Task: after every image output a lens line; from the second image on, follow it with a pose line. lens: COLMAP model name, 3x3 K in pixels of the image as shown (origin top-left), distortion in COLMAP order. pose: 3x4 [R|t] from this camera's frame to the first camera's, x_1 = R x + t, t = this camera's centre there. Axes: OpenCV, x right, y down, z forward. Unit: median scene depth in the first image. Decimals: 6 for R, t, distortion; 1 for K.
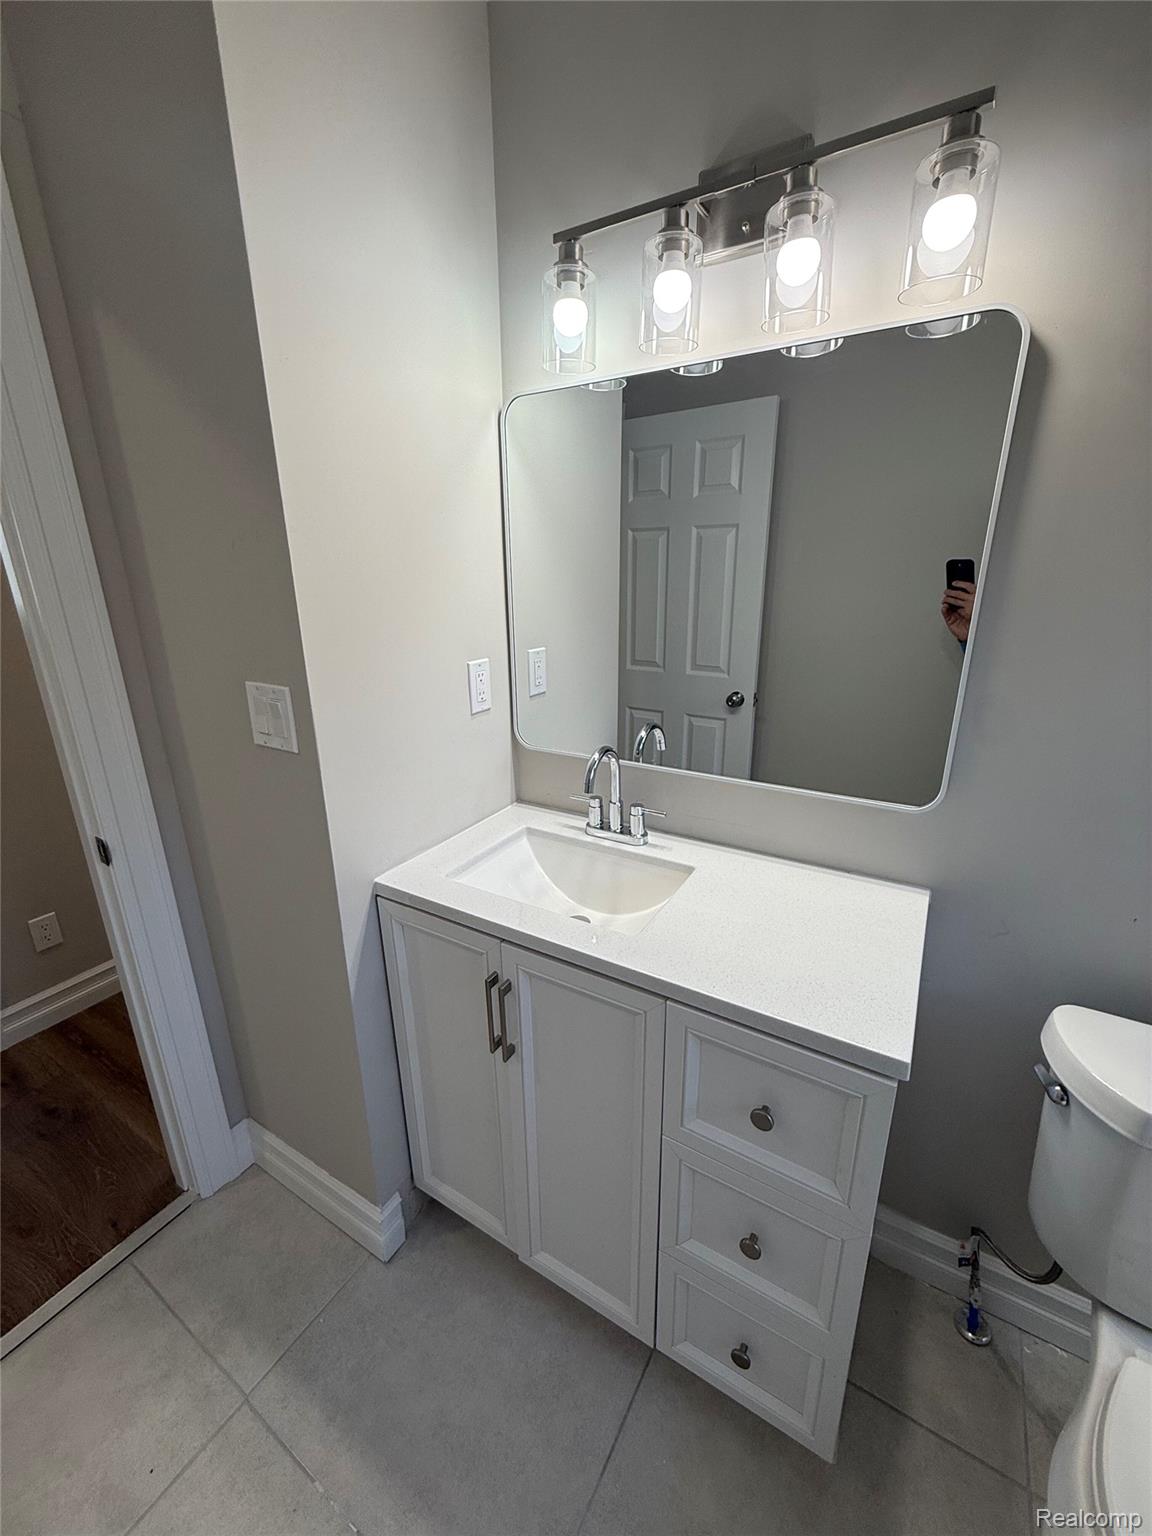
lens RADIAL K [[612.7, 0, 576.9], [0, 612.7, 762.8], [0, 0, 1]] dist [-0.000135, 0.000266]
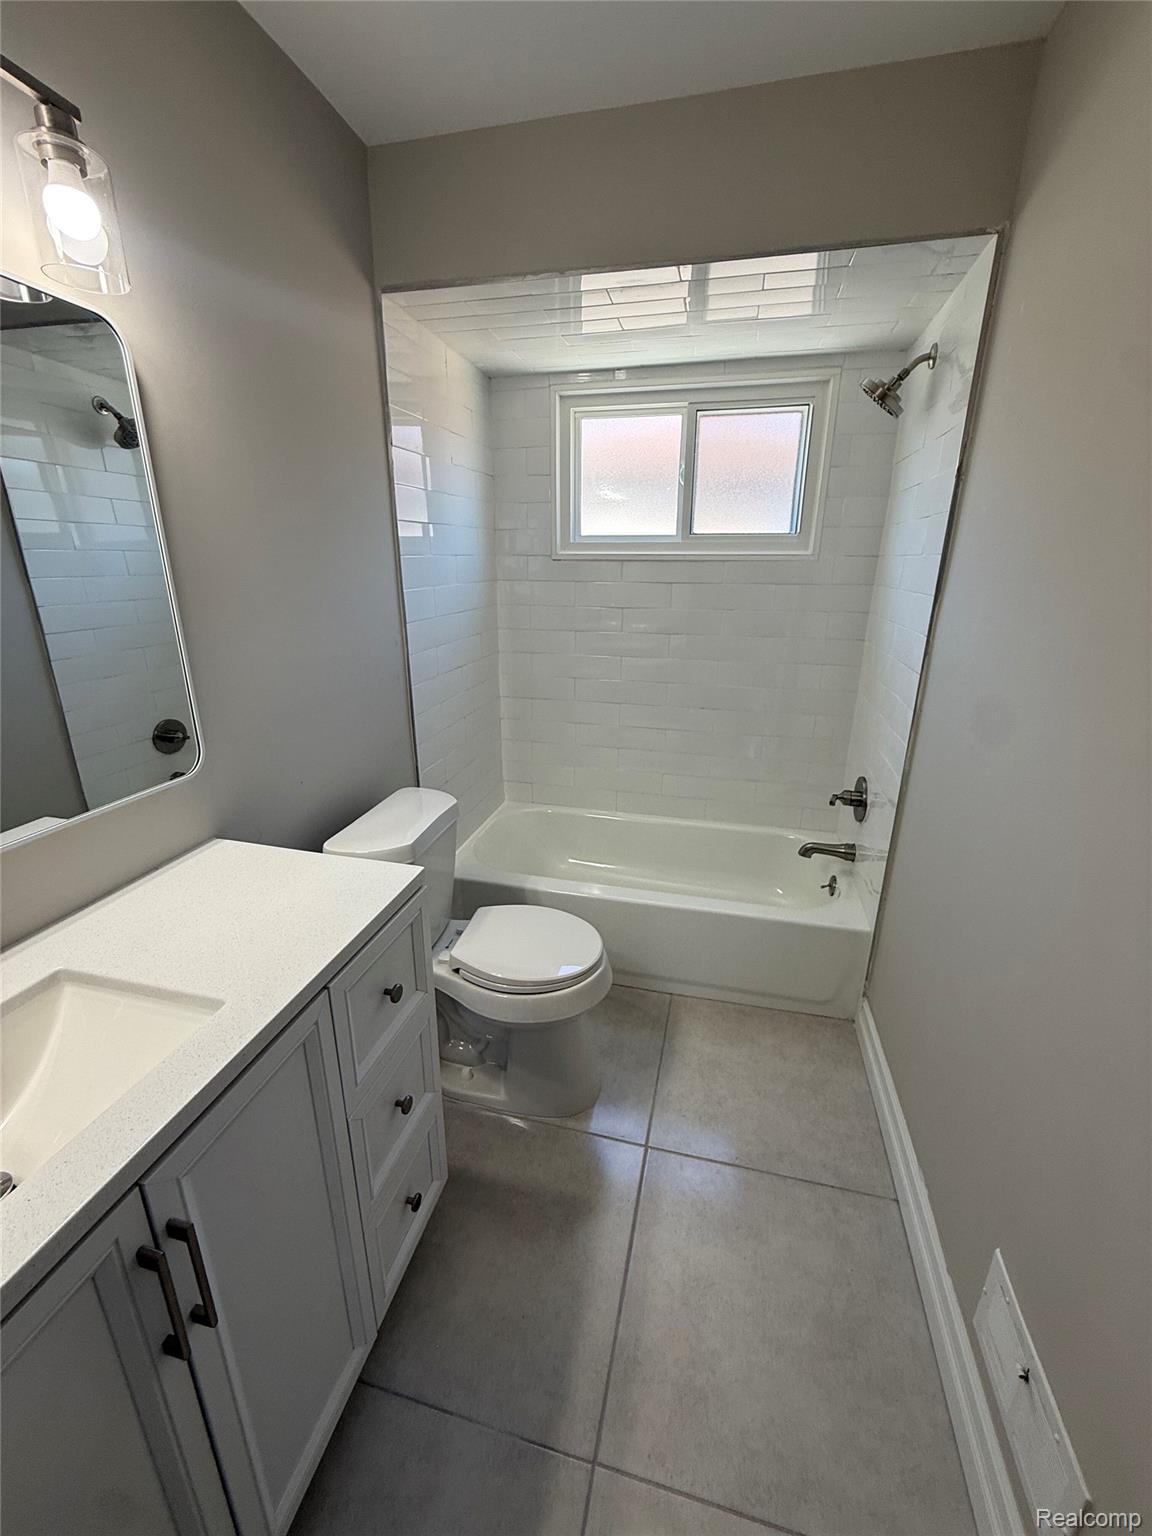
lens RADIAL K [[612.7, 0, 574.5], [0, 612.7, 762.3], [0, 0, 1]] dist [-0.000135, 0.000266]
pose [[-0.296384, -0.289057, 0.910276, -0.562672], [0.282771, 0.883809, 0.372722, -0.137683], [-0.912249, 0.367868, -0.180210, 0.500427]]
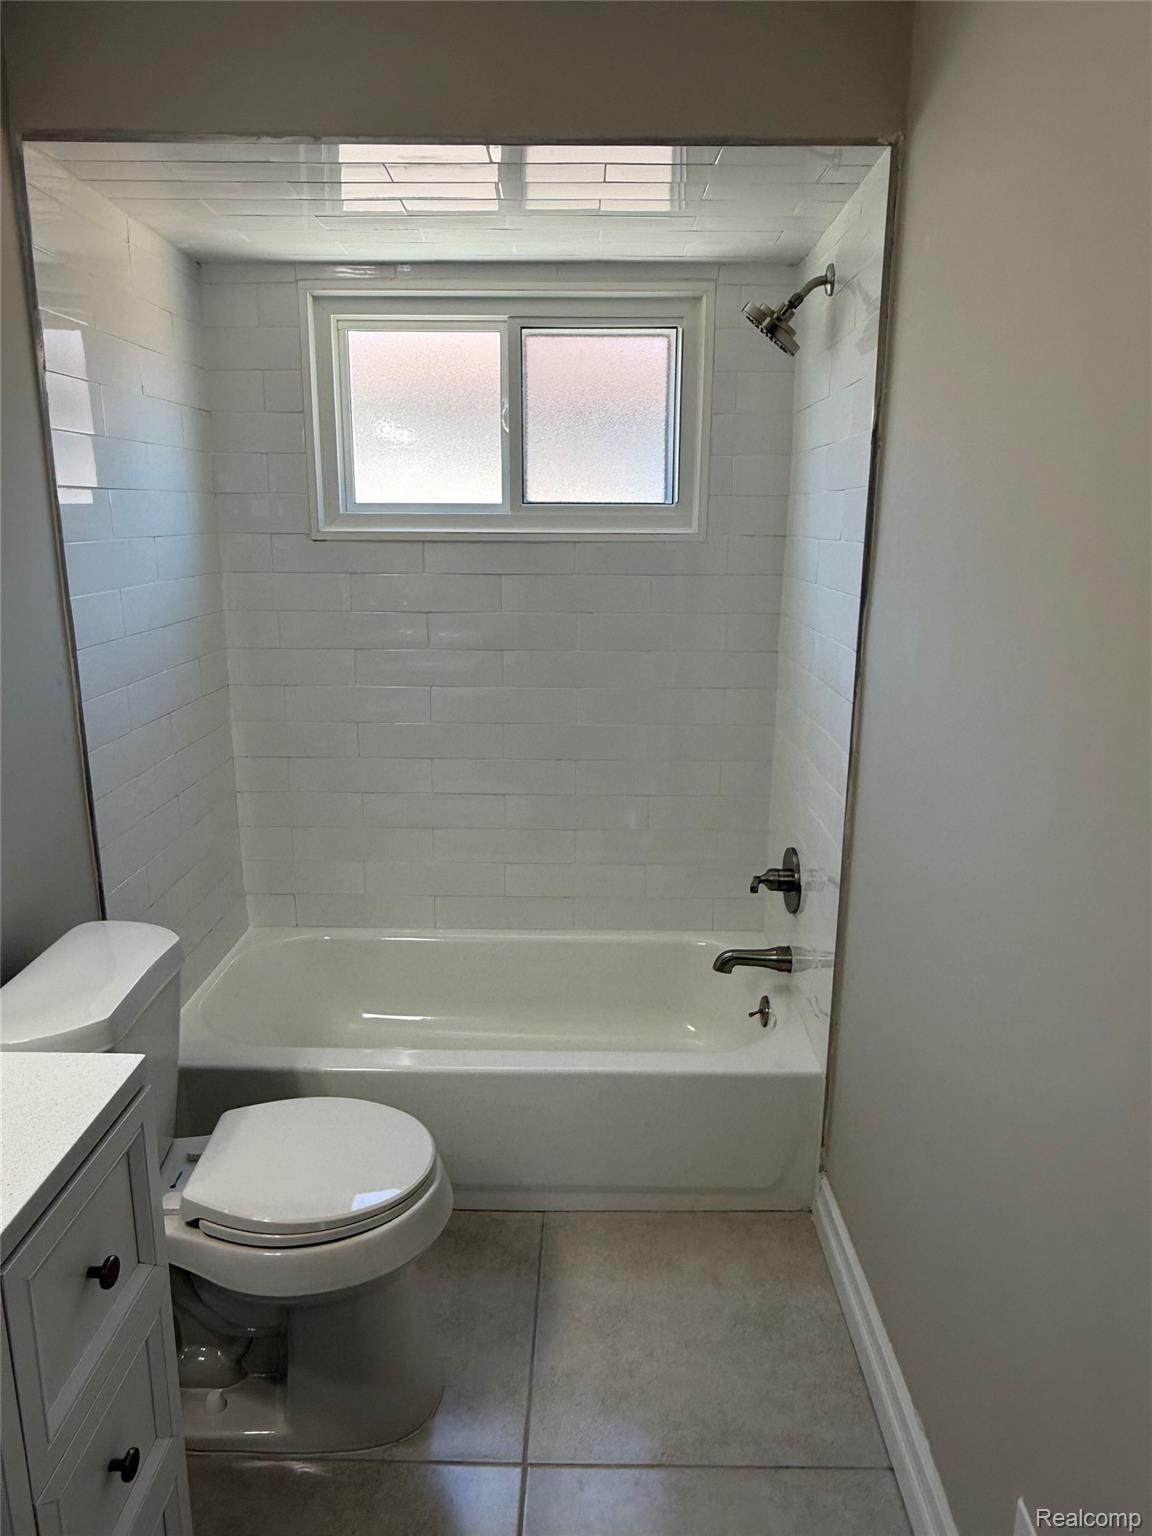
lens RADIAL K [[991.7, 0, 565.6], [0, 991.7, 758.6], [0, 0, 1]] dist [0.000330, -0.001036]
pose [[-0.503544, -0.192915, 0.842157, -0.620734], [0.257450, 0.896966, 0.359405, -0.196103], [-0.824720, 0.397790, -0.401995, 0.538978]]
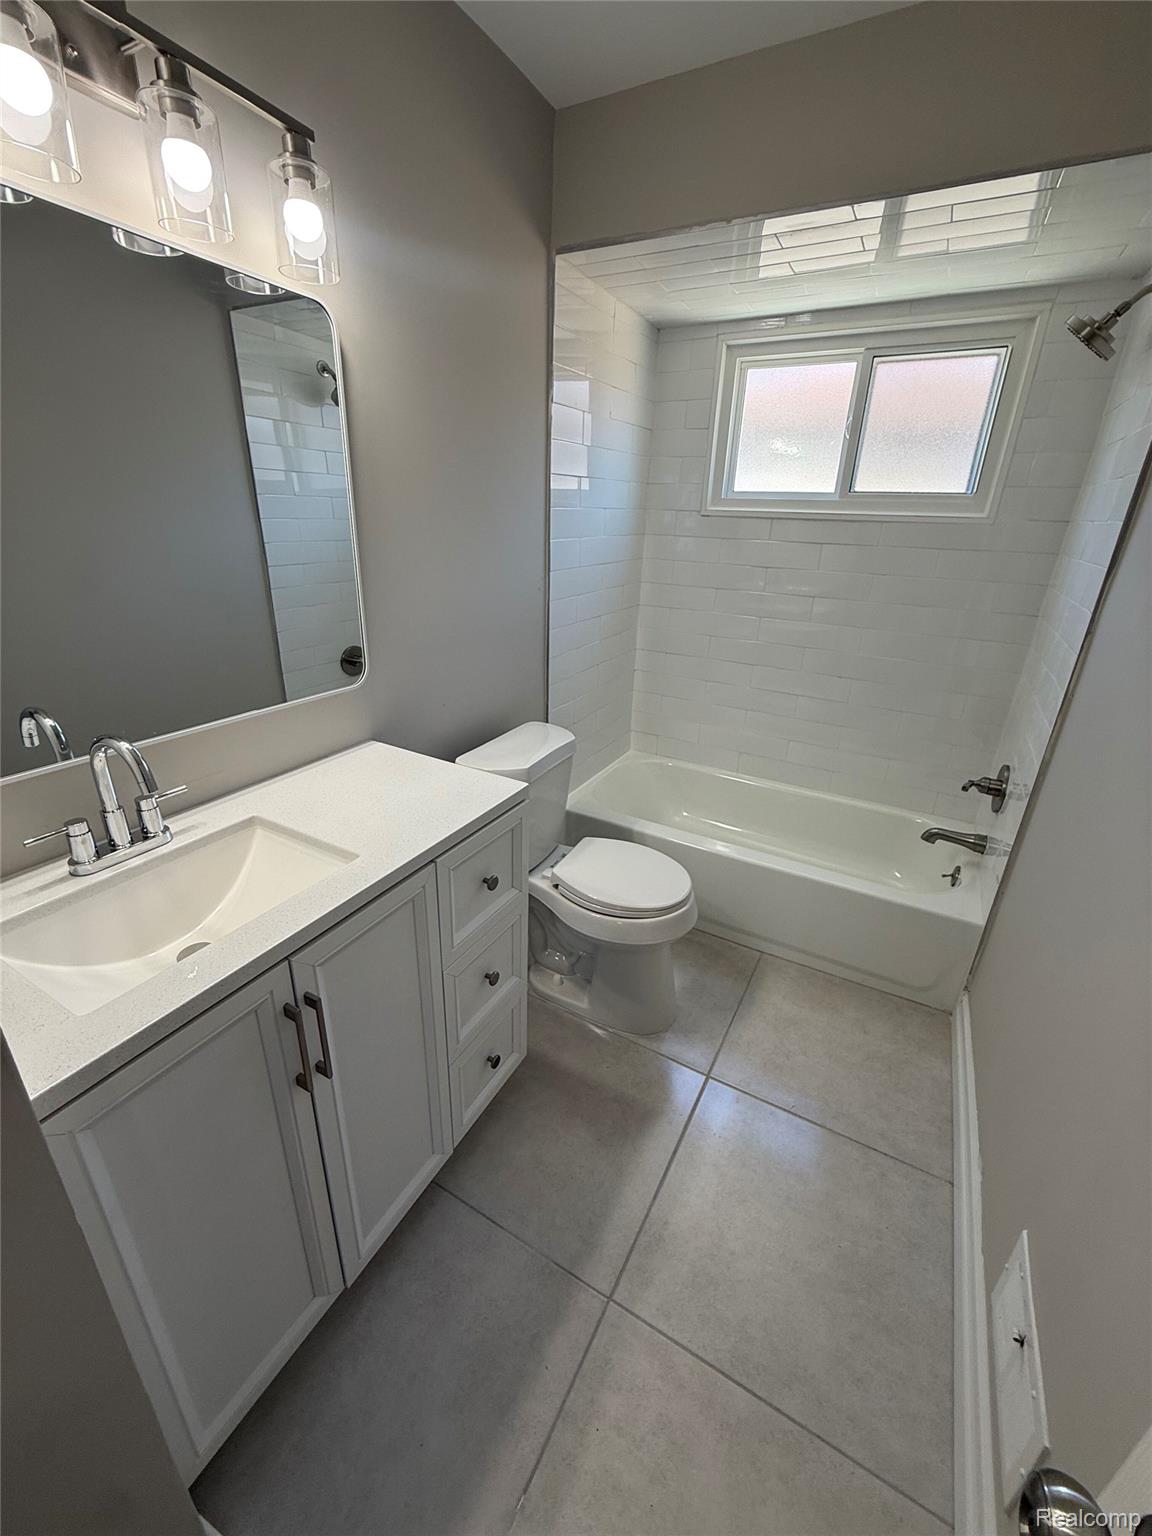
lens RADIAL K [[612.7, 0, 574.9], [0, 612.7, 761.8], [0, 0, 1]] dist [-0.000135, 0.000266]
pose [[-0.035137, -0.368553, 0.928943, -0.684006], [0.267695, 0.892079, 0.364053, -0.118298], [-0.962863, 0.261465, 0.067315, 0.437461]]
